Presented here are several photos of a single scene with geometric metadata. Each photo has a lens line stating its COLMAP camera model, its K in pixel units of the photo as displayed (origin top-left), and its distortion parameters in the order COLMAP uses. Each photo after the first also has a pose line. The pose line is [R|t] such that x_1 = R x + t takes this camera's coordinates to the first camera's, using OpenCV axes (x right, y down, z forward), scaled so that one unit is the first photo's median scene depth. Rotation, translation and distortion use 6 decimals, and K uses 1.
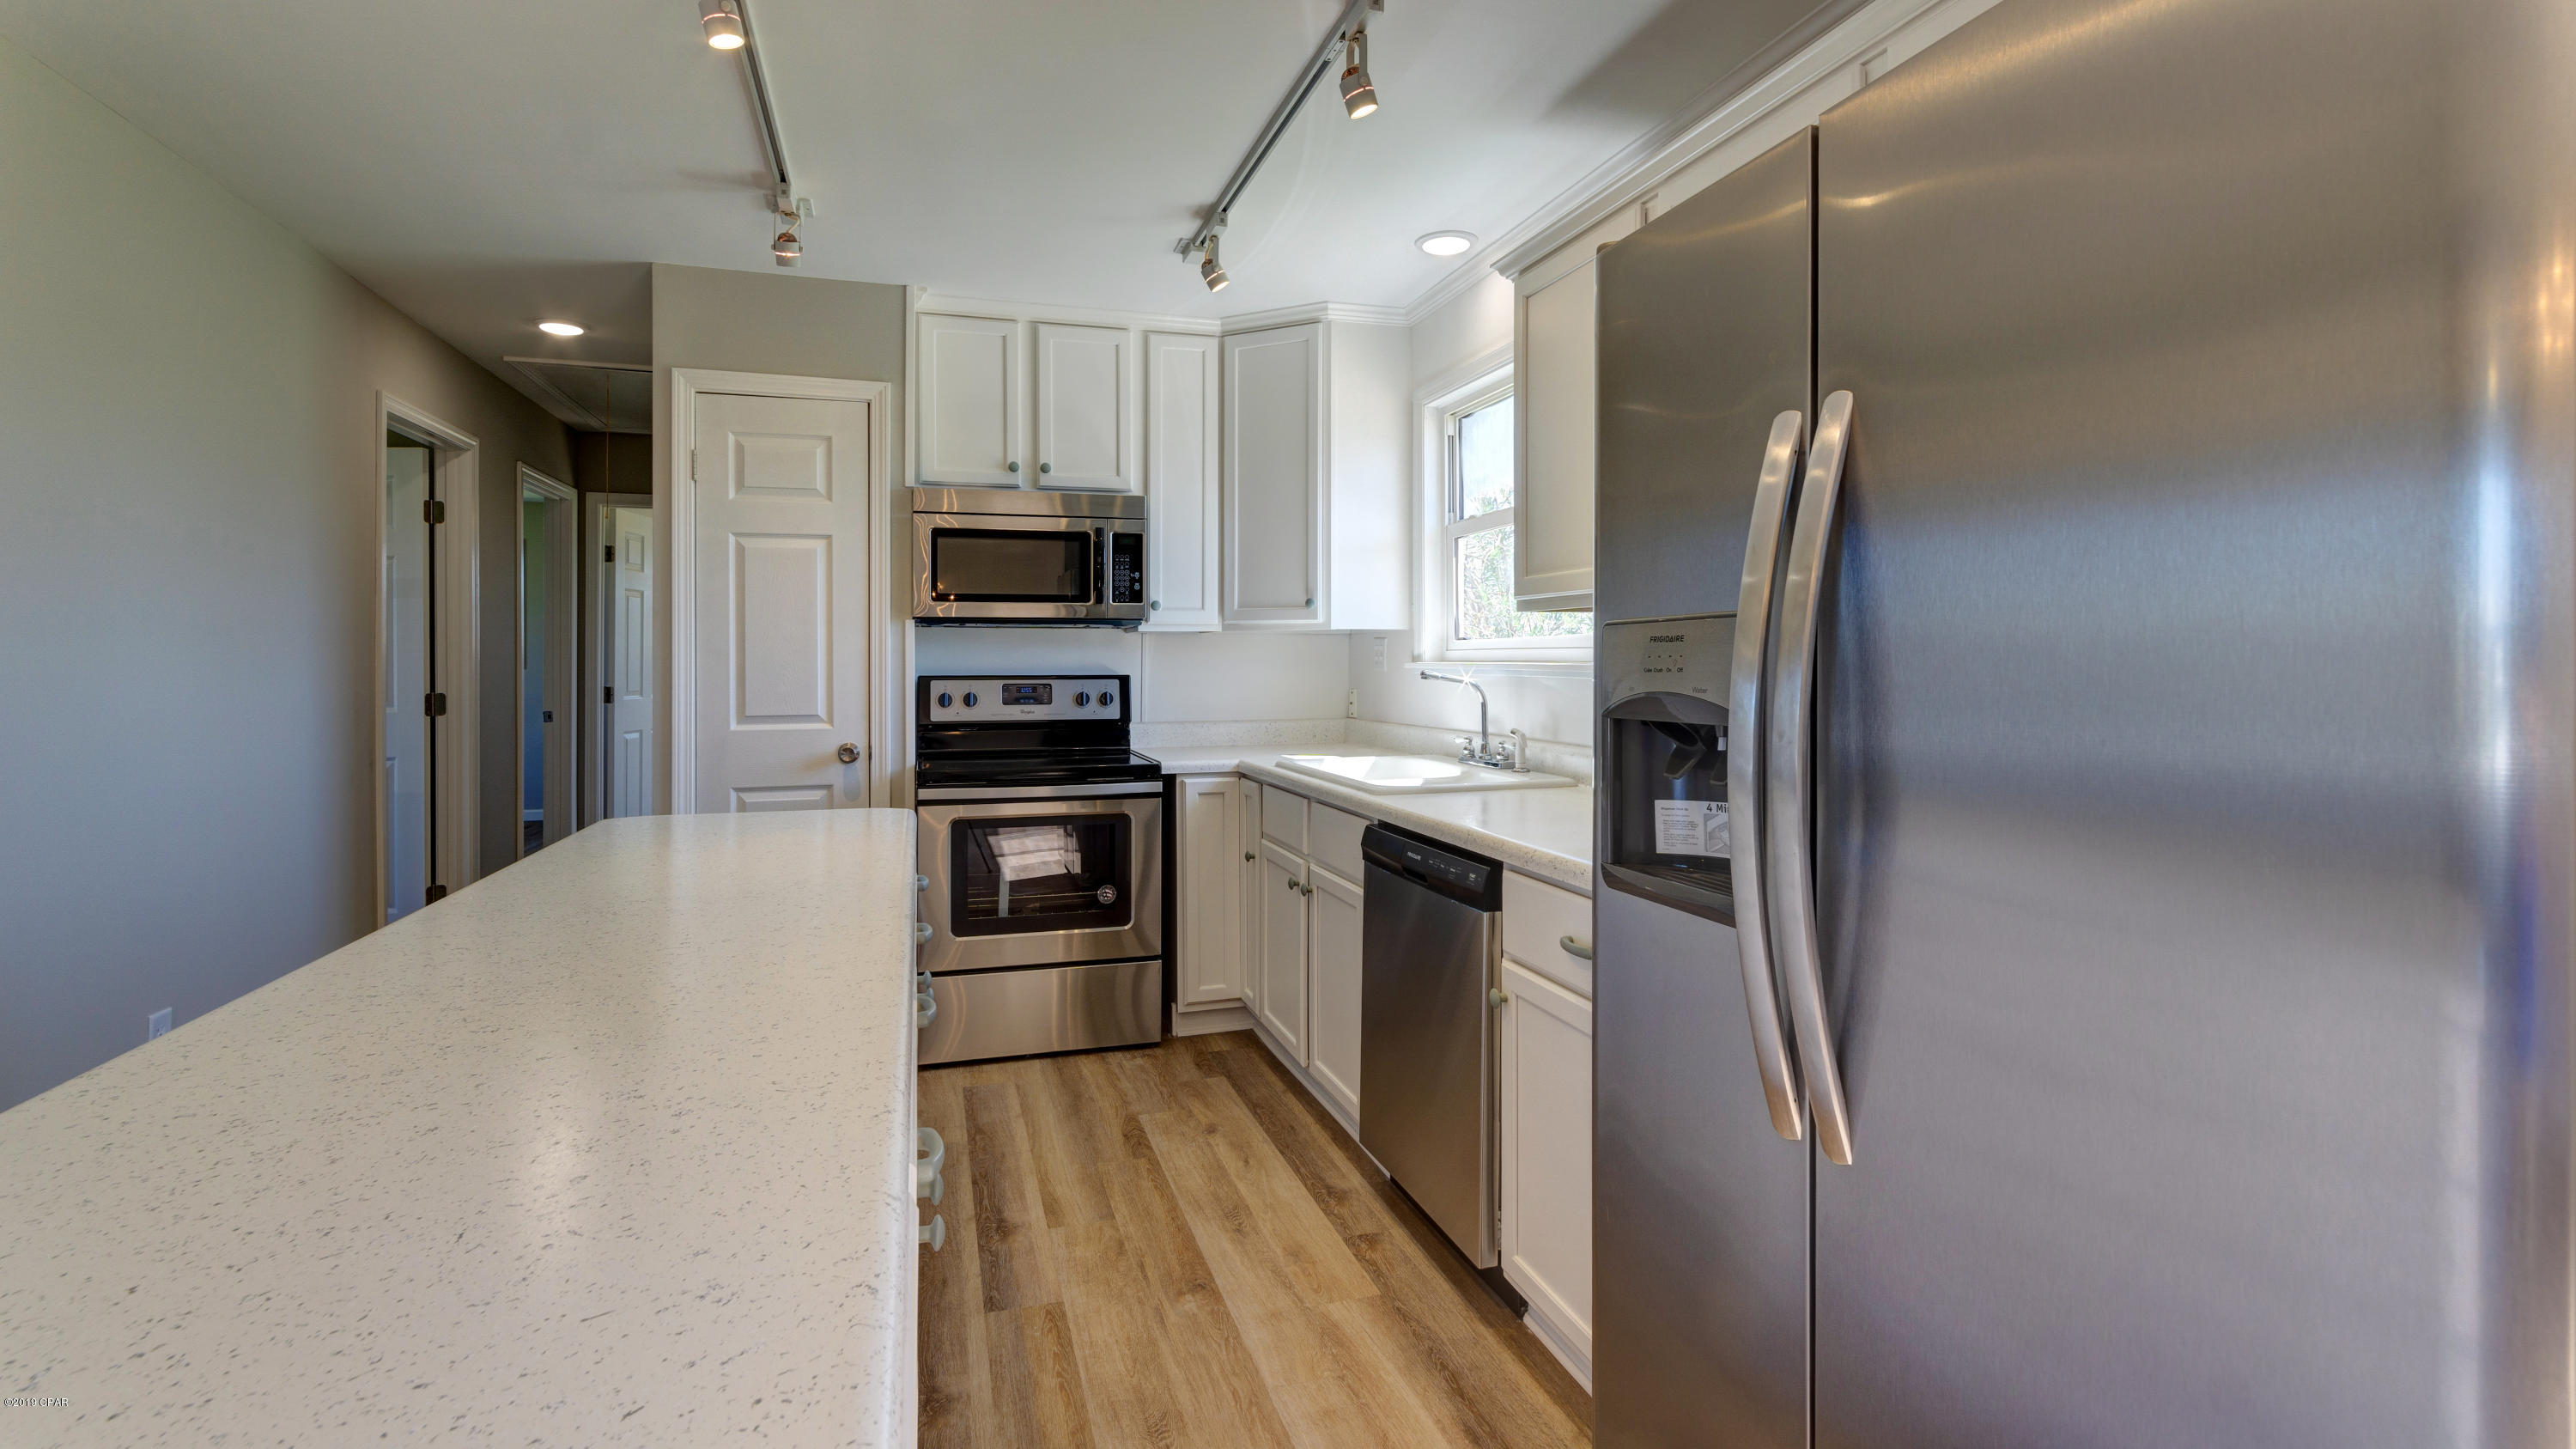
lens RADIAL K [[1179.3, 0, 1260.1], [0, 1179.3, 674.6], [0, 0, 1]] dist [0.000579, -0.001378]
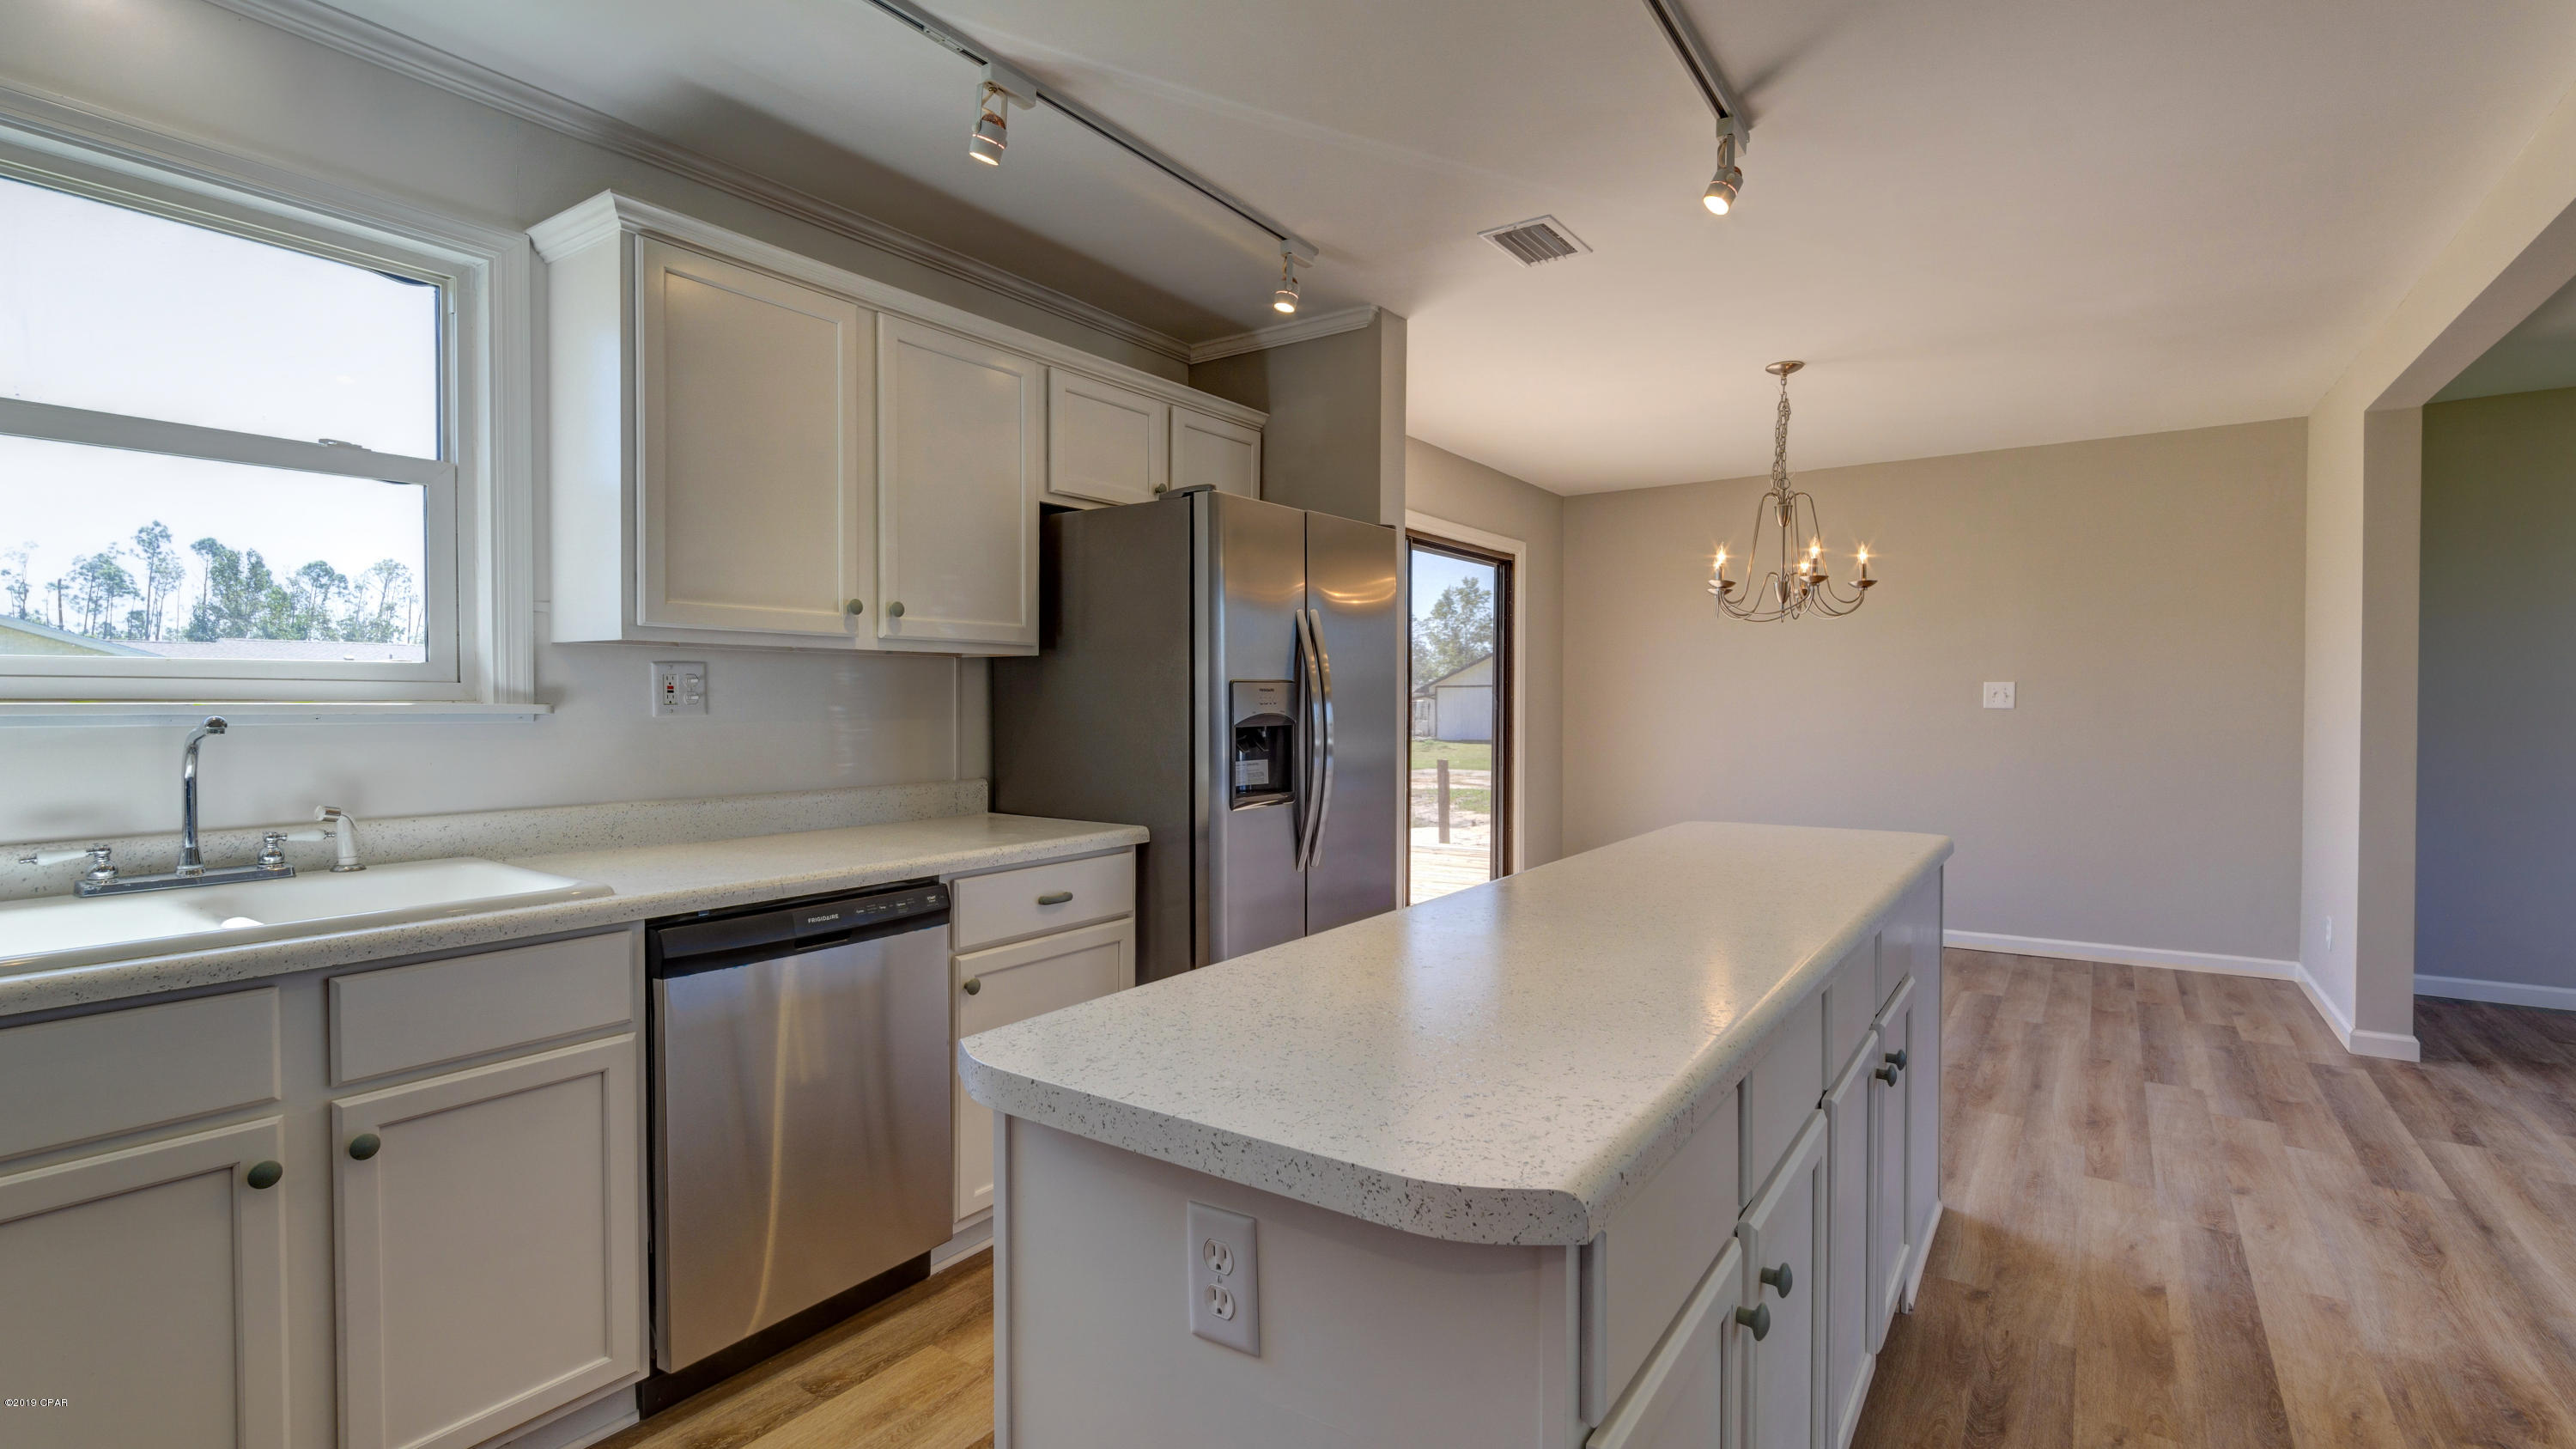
lens RADIAL K [[1179.3, 0, 1276.9], [0, 1179.3, 717.2], [0, 0, 1]] dist [0.000579, -0.001378]
pose [[-0.638365, -0.009461, 0.769676, -0.576993], [0.008725, 0.999771, 0.019525, -0.010219], [-0.769685, 0.019180, -0.638136, 0.965922]]
